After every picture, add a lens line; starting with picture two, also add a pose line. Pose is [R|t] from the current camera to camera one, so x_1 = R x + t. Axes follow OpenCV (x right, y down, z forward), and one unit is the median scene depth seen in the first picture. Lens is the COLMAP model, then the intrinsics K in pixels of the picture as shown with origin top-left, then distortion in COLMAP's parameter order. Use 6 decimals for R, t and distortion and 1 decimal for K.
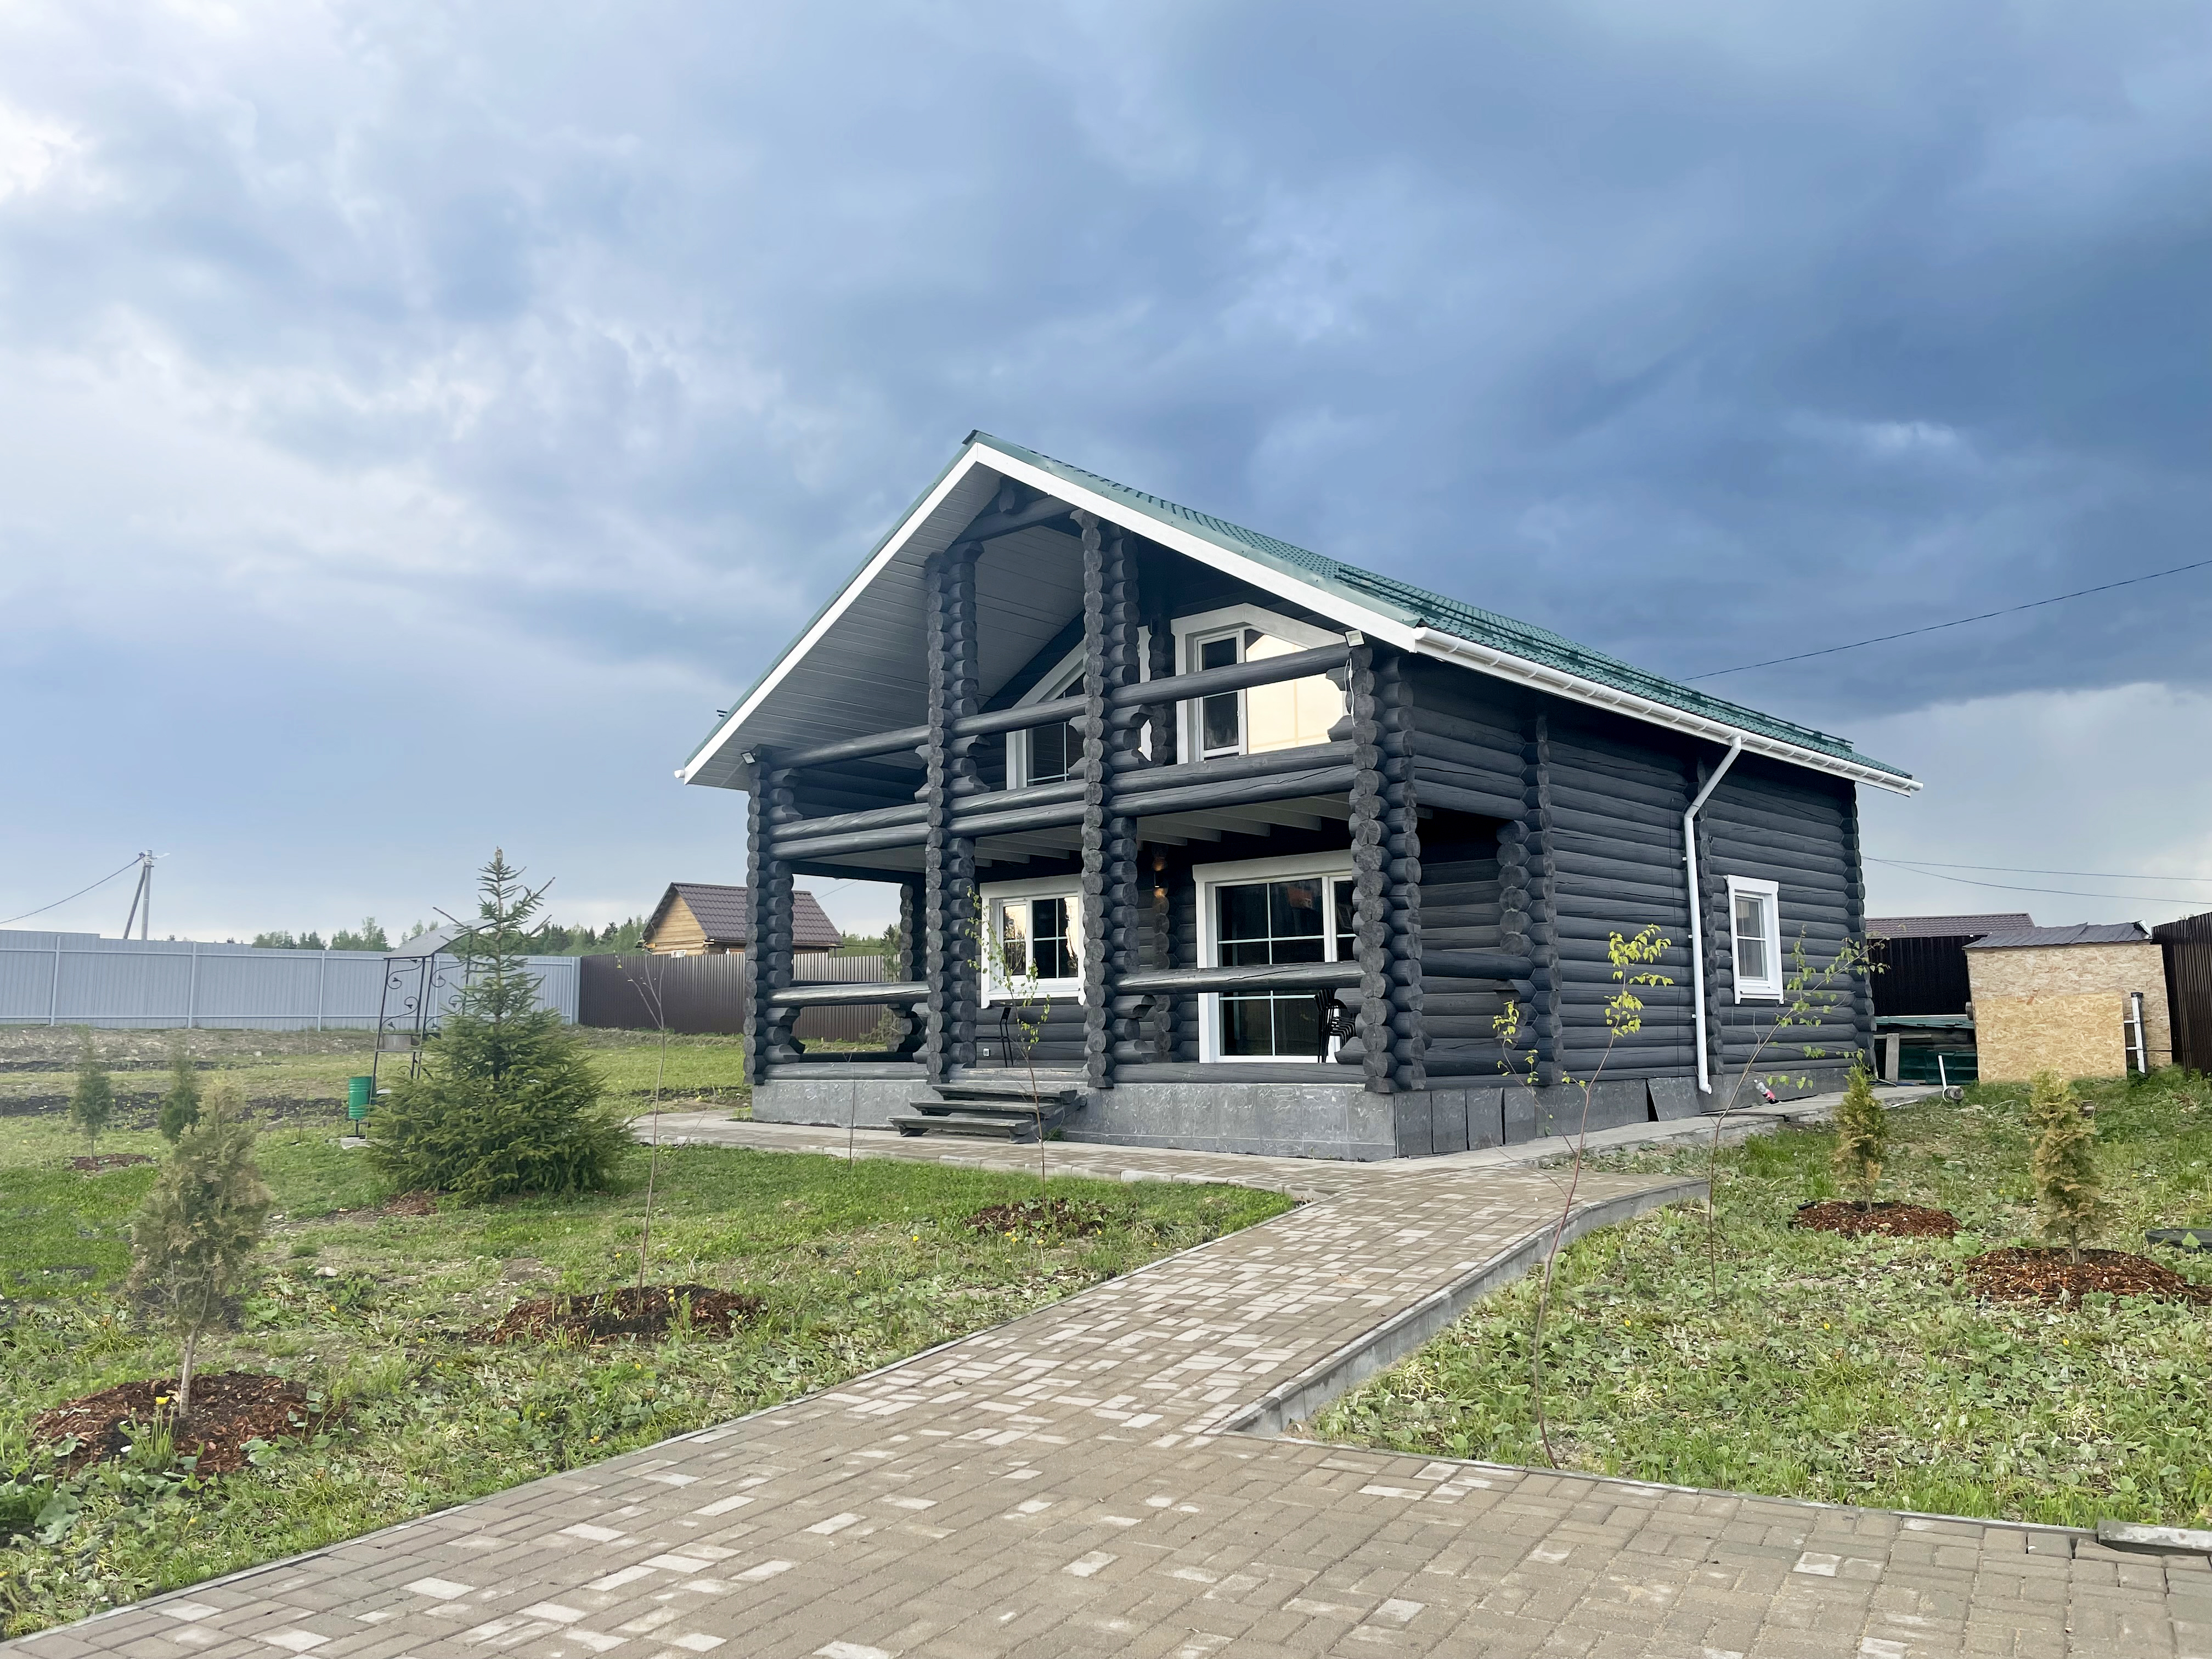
lens RADIAL K [[1680.3, 0, 1108.6], [0, 1680.3, 827.8], [0, 0, 1]] dist [0.039710, -0.009376]
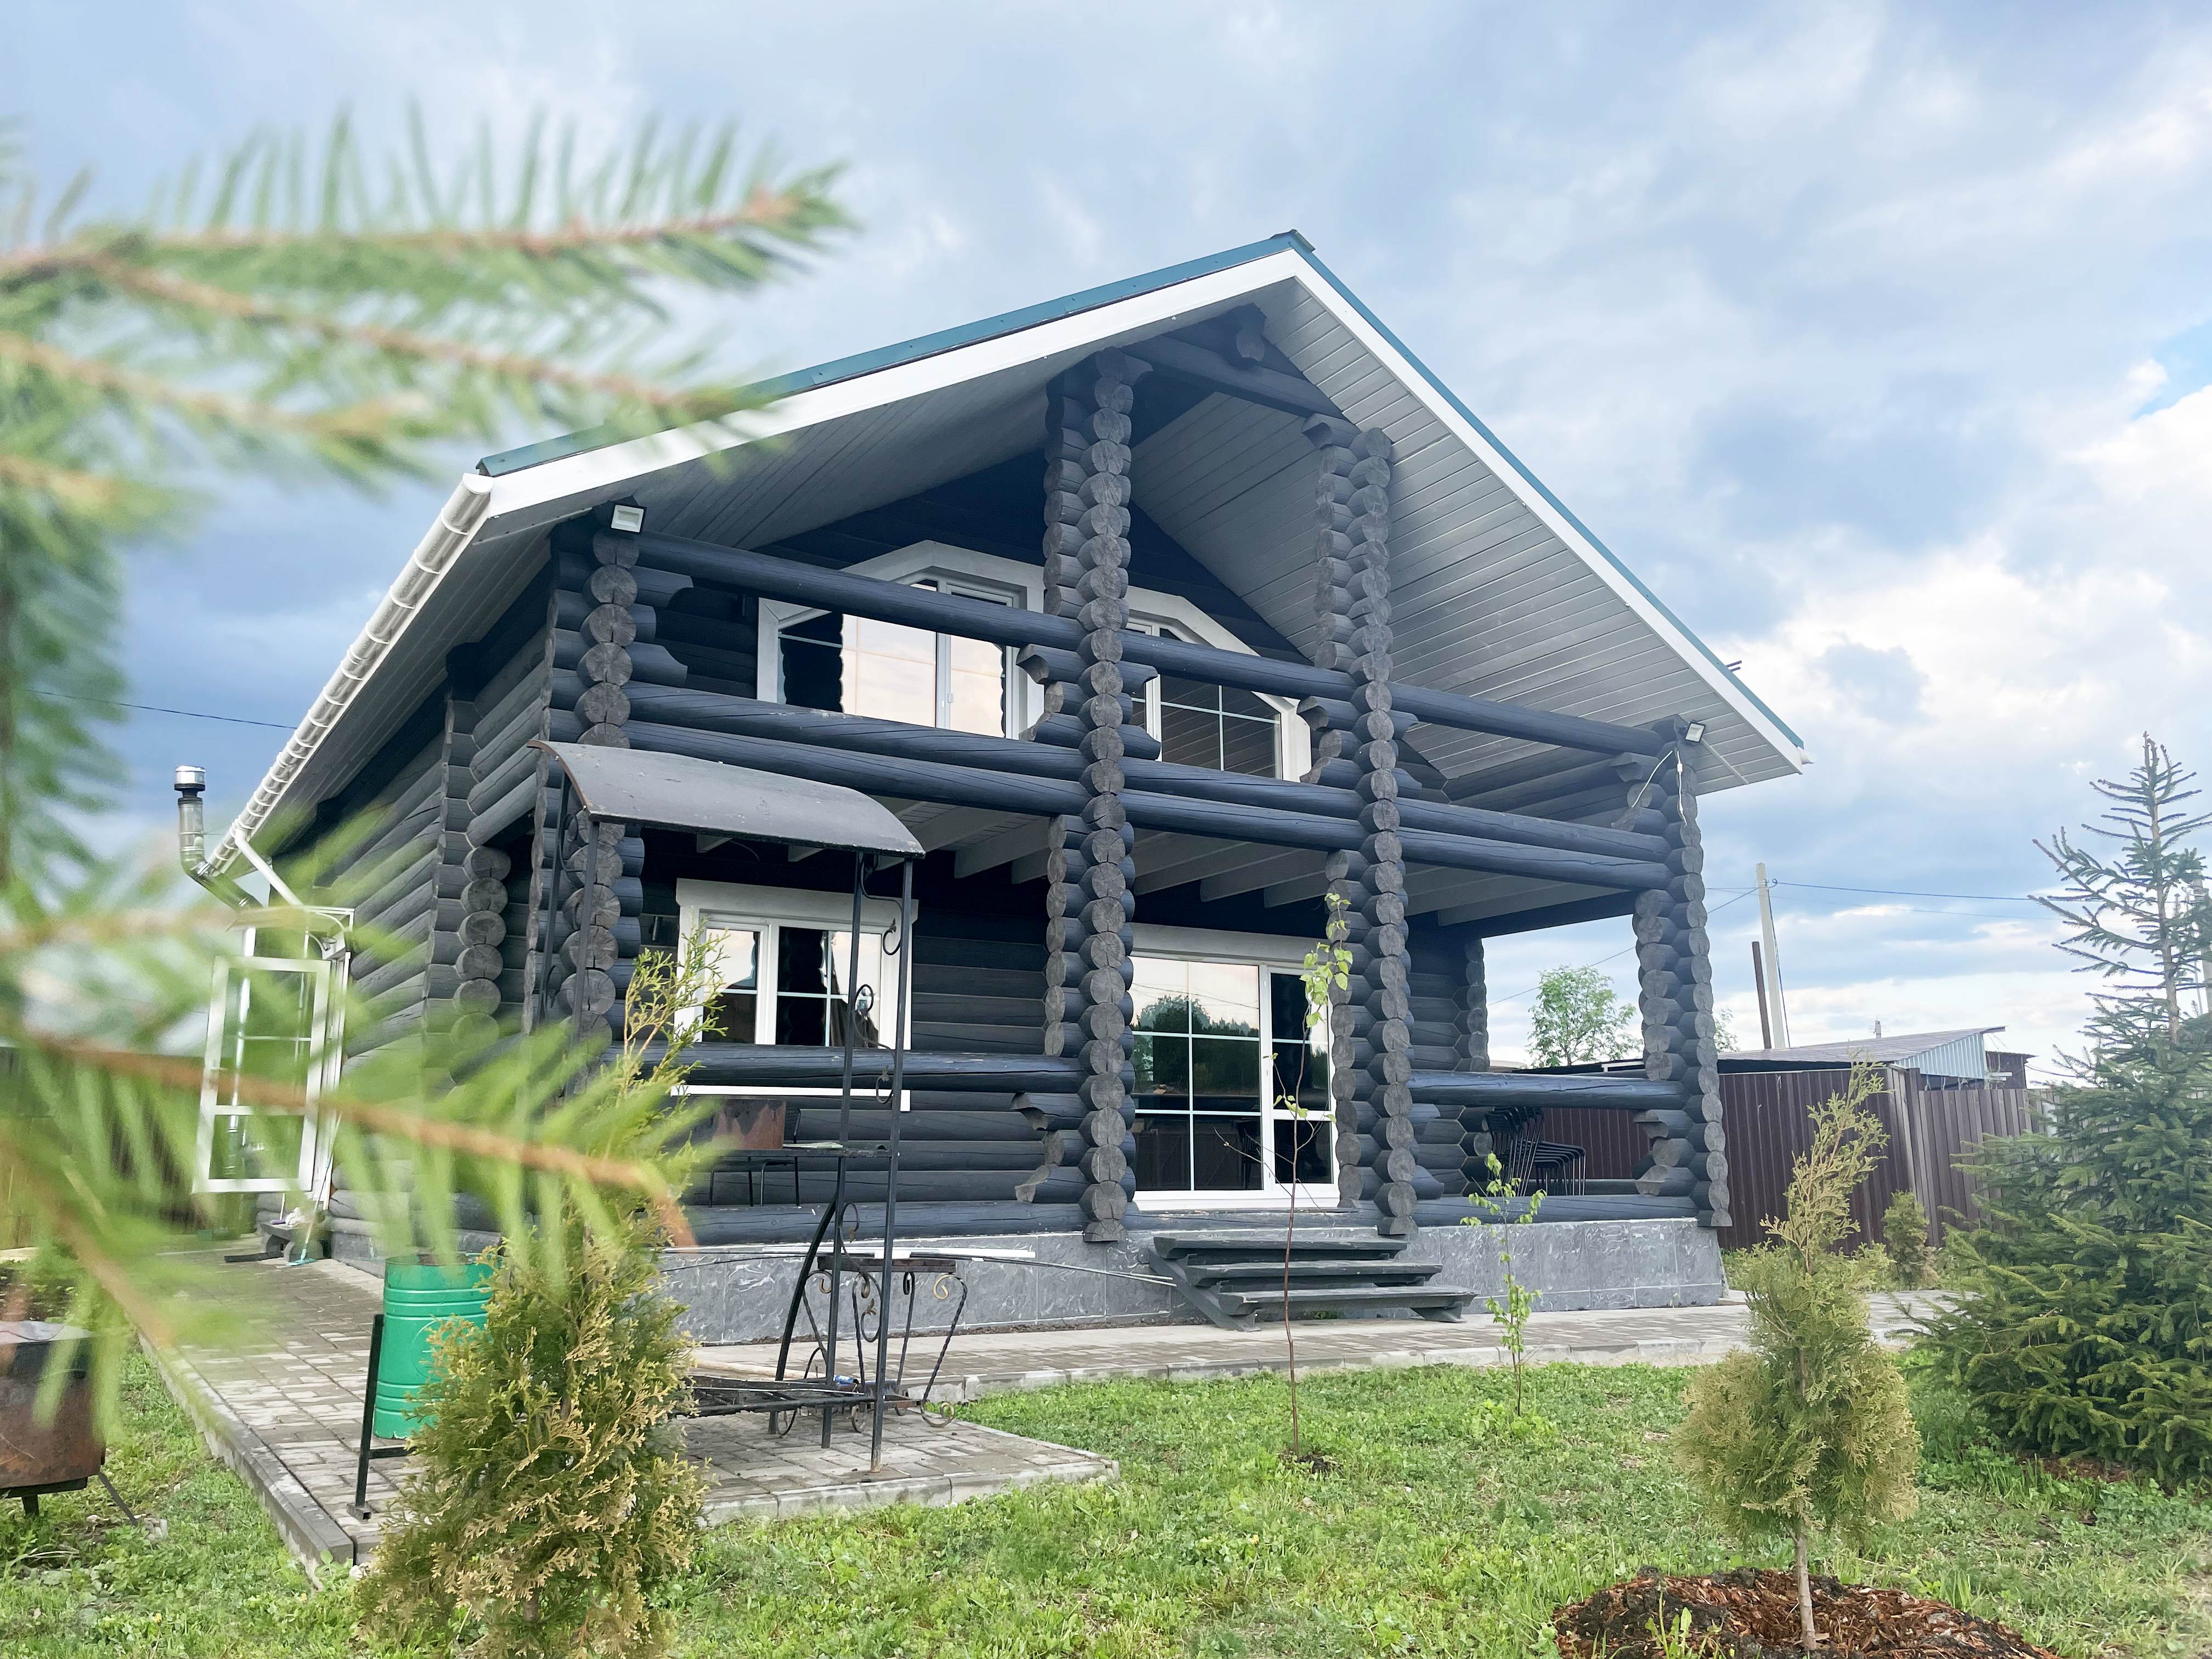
lens RADIAL K [[1680.3, 0, 1091.0], [0, 1680.3, 834.0], [0, 0, 1]] dist [0.039710, -0.009376]
pose [[0.267373, 0.202498, 0.942076, -0.771550], [-0.113590, 0.977476, -0.177869, 0.139481], [-0.956875, -0.059453, 0.284353, 0.993181]]
